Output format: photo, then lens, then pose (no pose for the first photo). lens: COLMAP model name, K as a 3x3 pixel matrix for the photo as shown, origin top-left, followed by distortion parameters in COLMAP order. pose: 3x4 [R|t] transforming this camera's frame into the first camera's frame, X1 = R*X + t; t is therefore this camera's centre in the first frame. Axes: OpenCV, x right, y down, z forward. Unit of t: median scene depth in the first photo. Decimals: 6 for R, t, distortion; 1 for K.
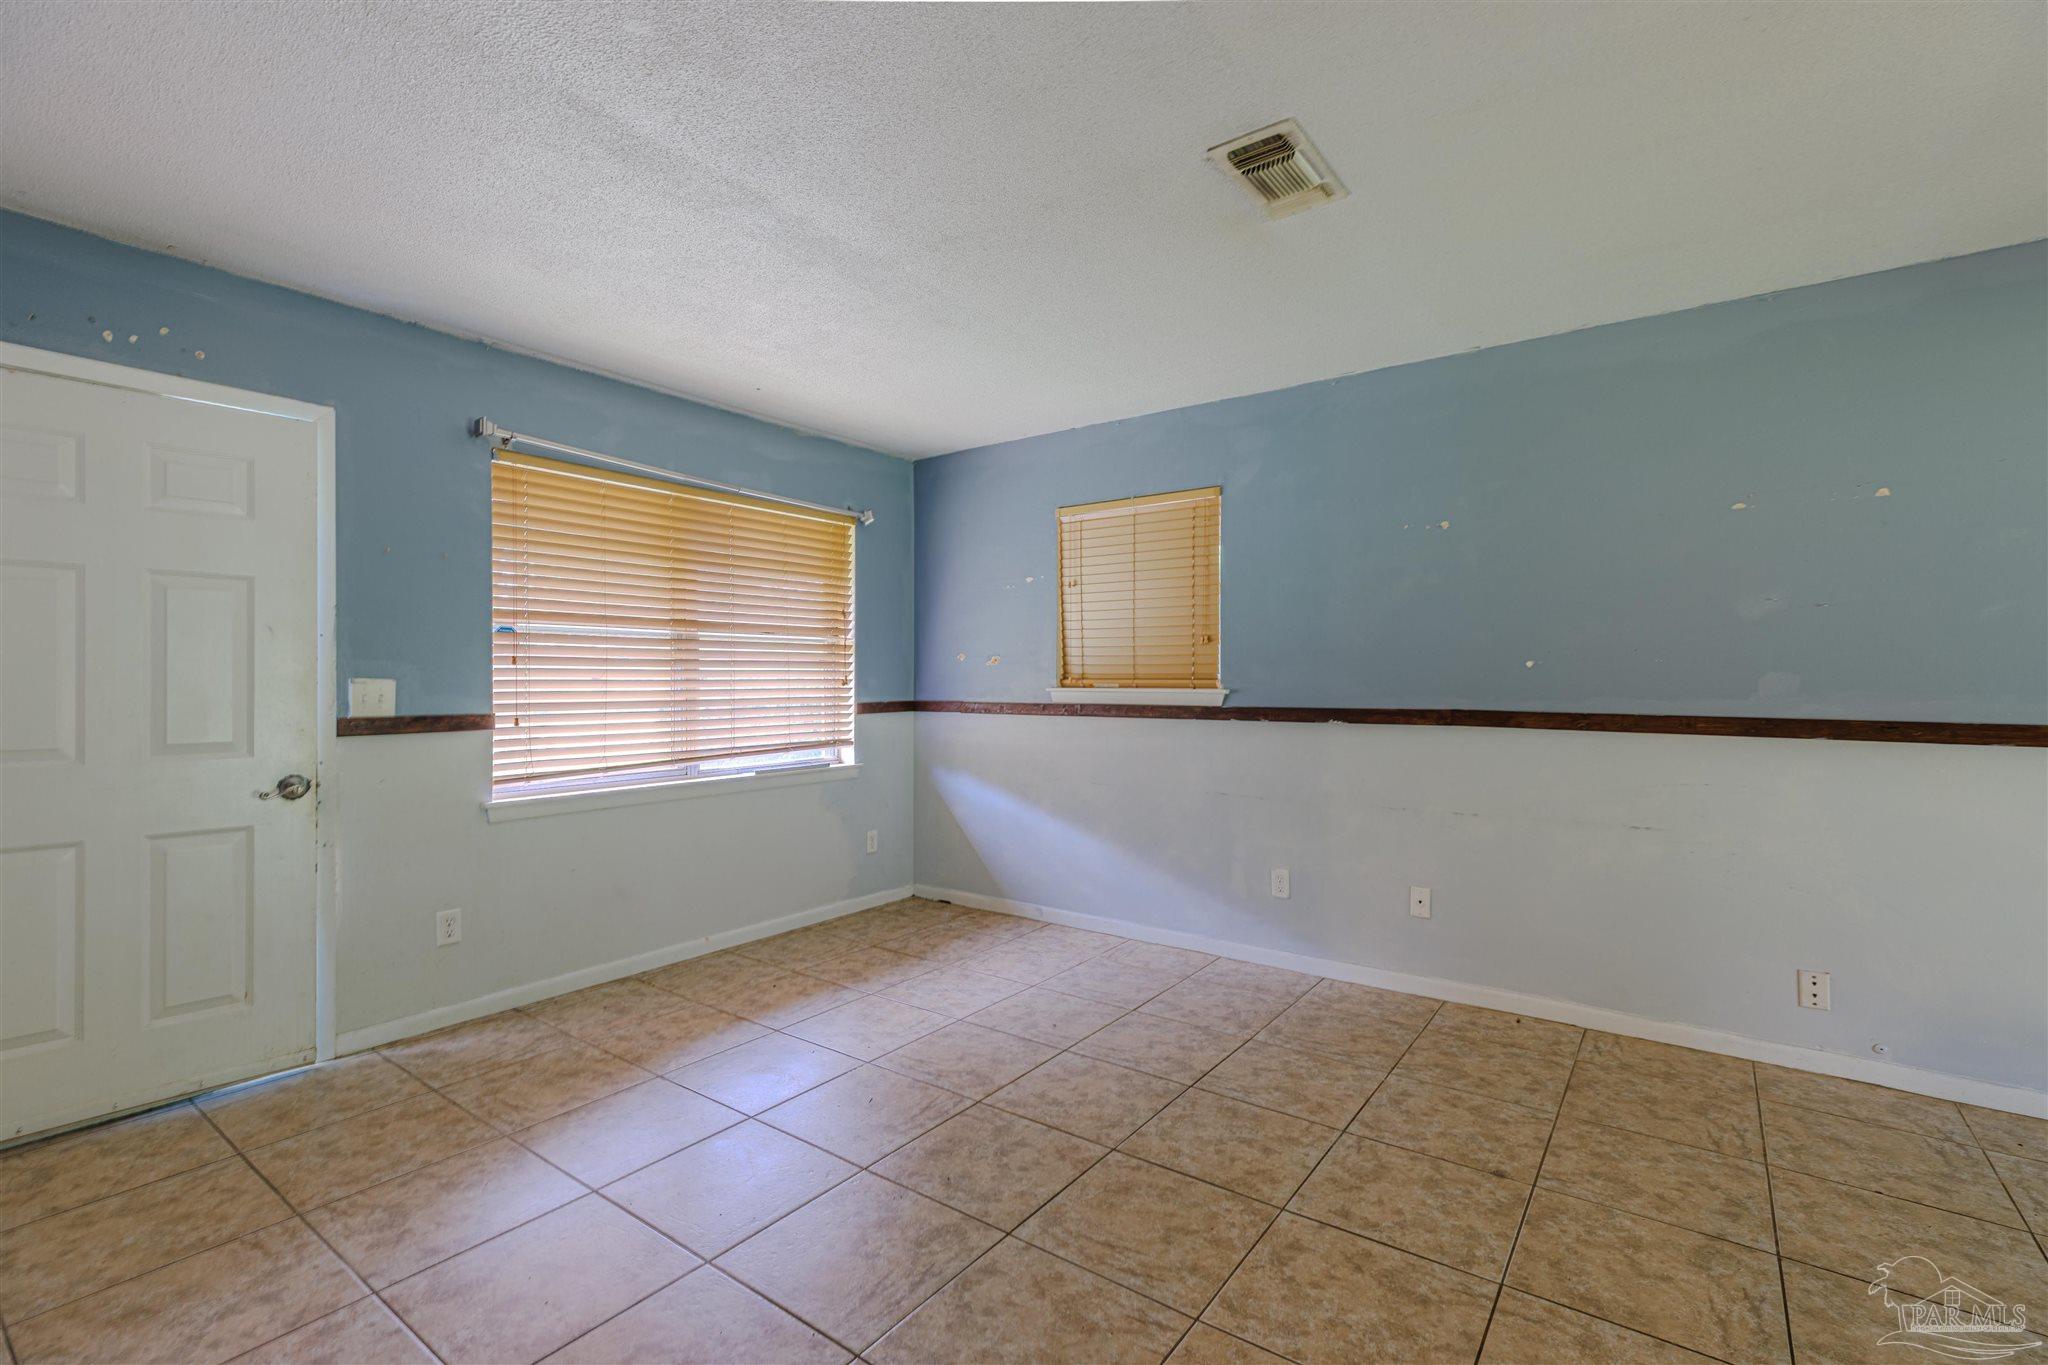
lens RADIAL K [[914.6, 0, 1020.9], [0, 914.6, 682.0], [0, 0, 1]] dist [0.005327, -0.000617]
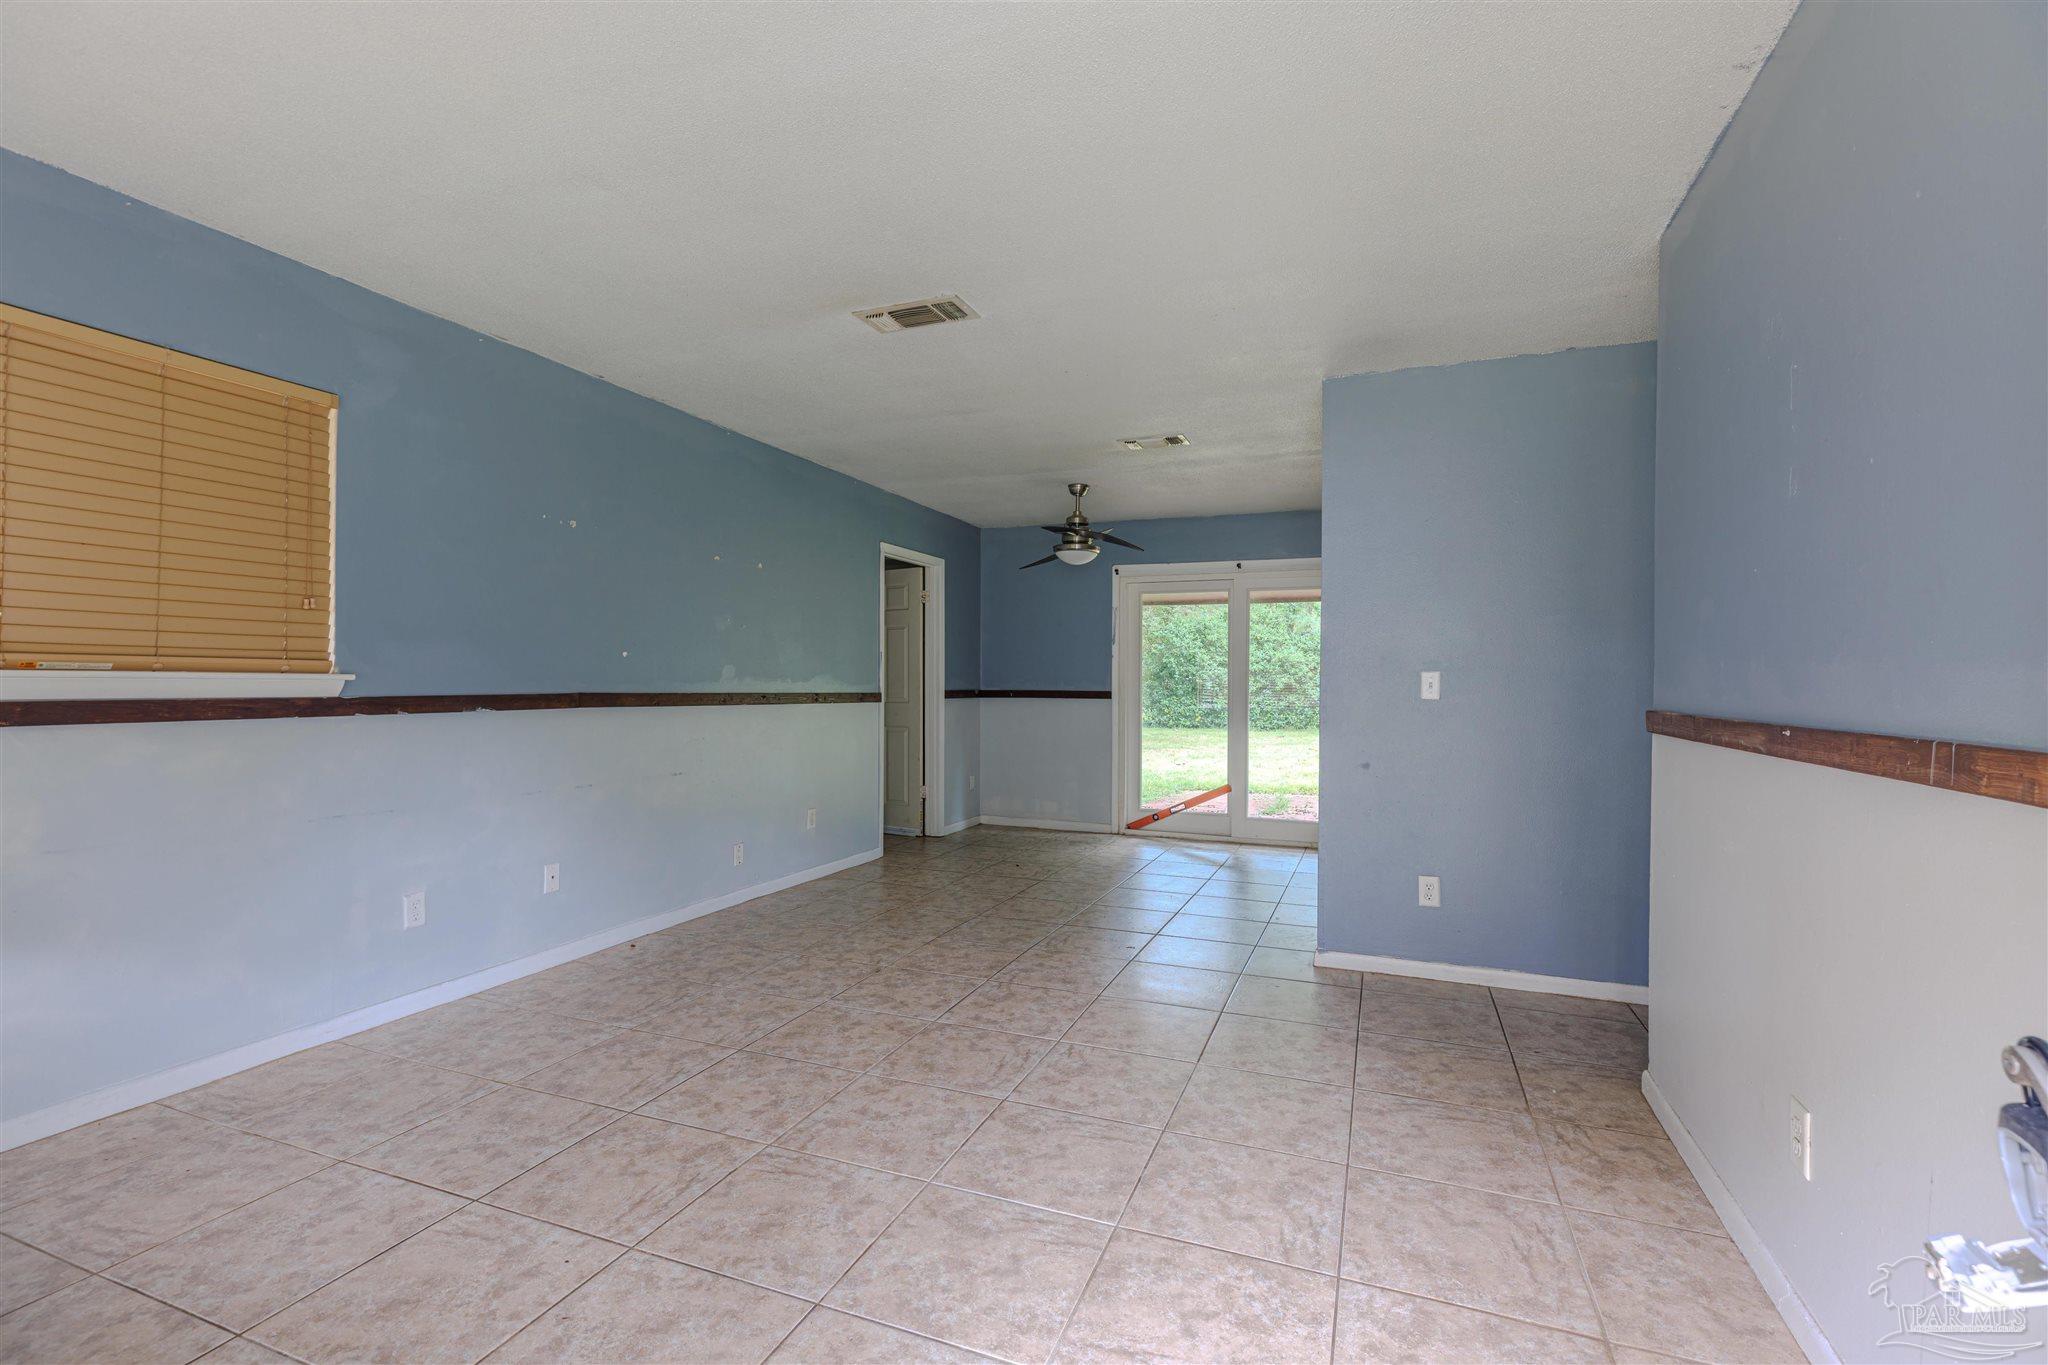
lens RADIAL K [[914.6, 0, 1020.9], [0, 914.6, 682.0], [0, 0, 1]] dist [0.005327, -0.000617]
pose [[-0.253740, -0.001206, 0.967272, -0.832868], [-0.002880, 0.999996, 0.000491, 0.016546], [-0.967268, -0.002661, -0.253742, 0.872349]]
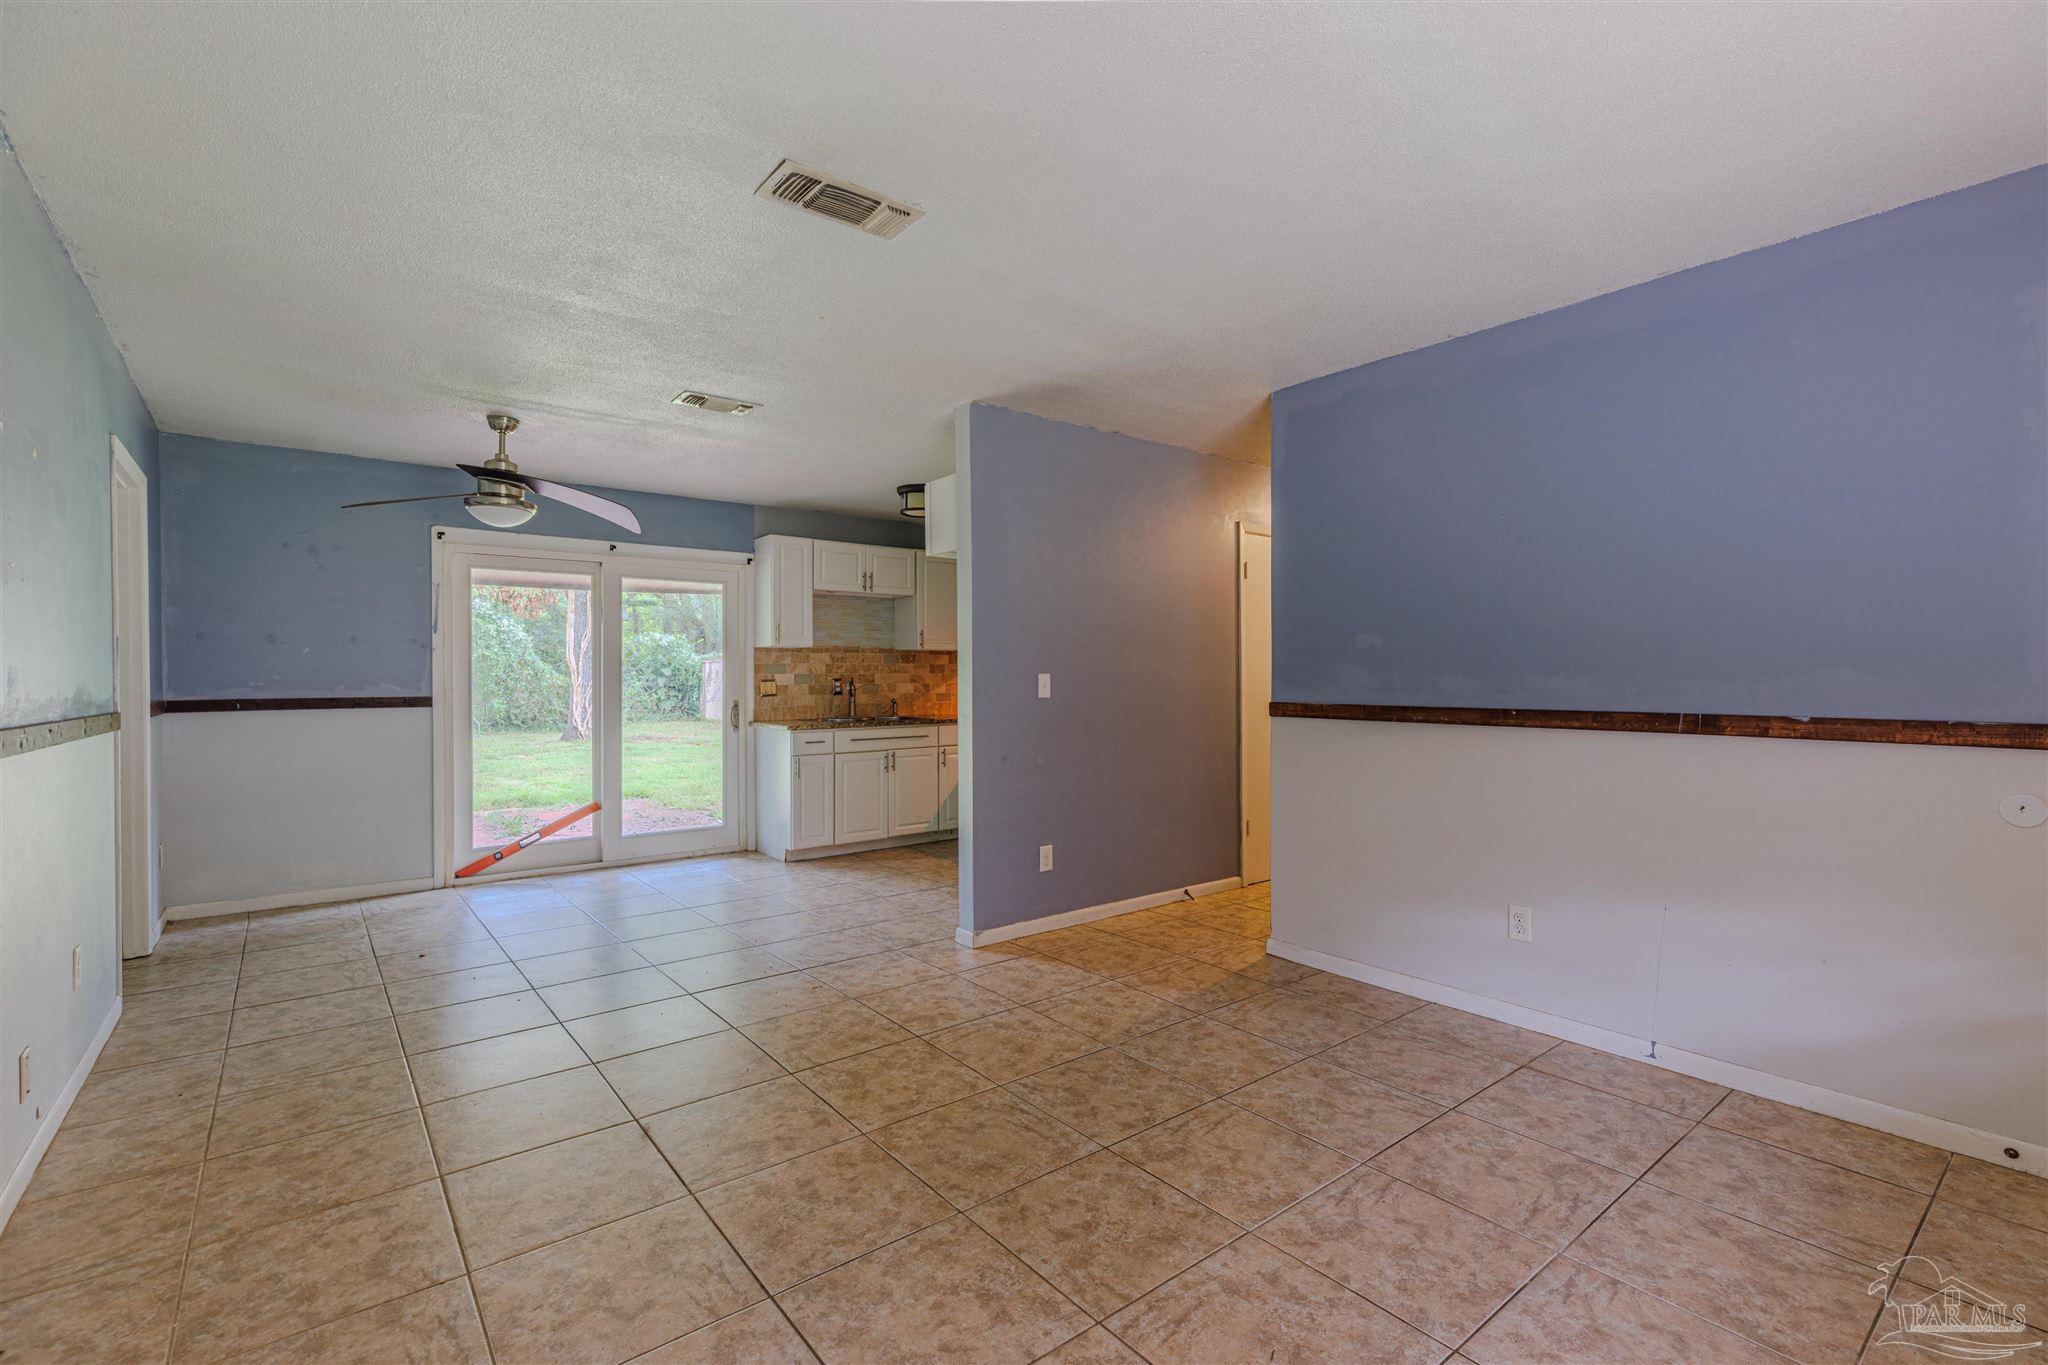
lens RADIAL K [[914.6, 0, 1020.9], [0, 914.6, 682.0], [0, 0, 1]] dist [0.005327, -0.000617]
pose [[-0.965929, -0.000091, 0.258807, -0.141245], [0.002686, 0.999943, 0.010375, -0.001459], [-0.258793, 0.010716, -0.965873, 1.440237]]
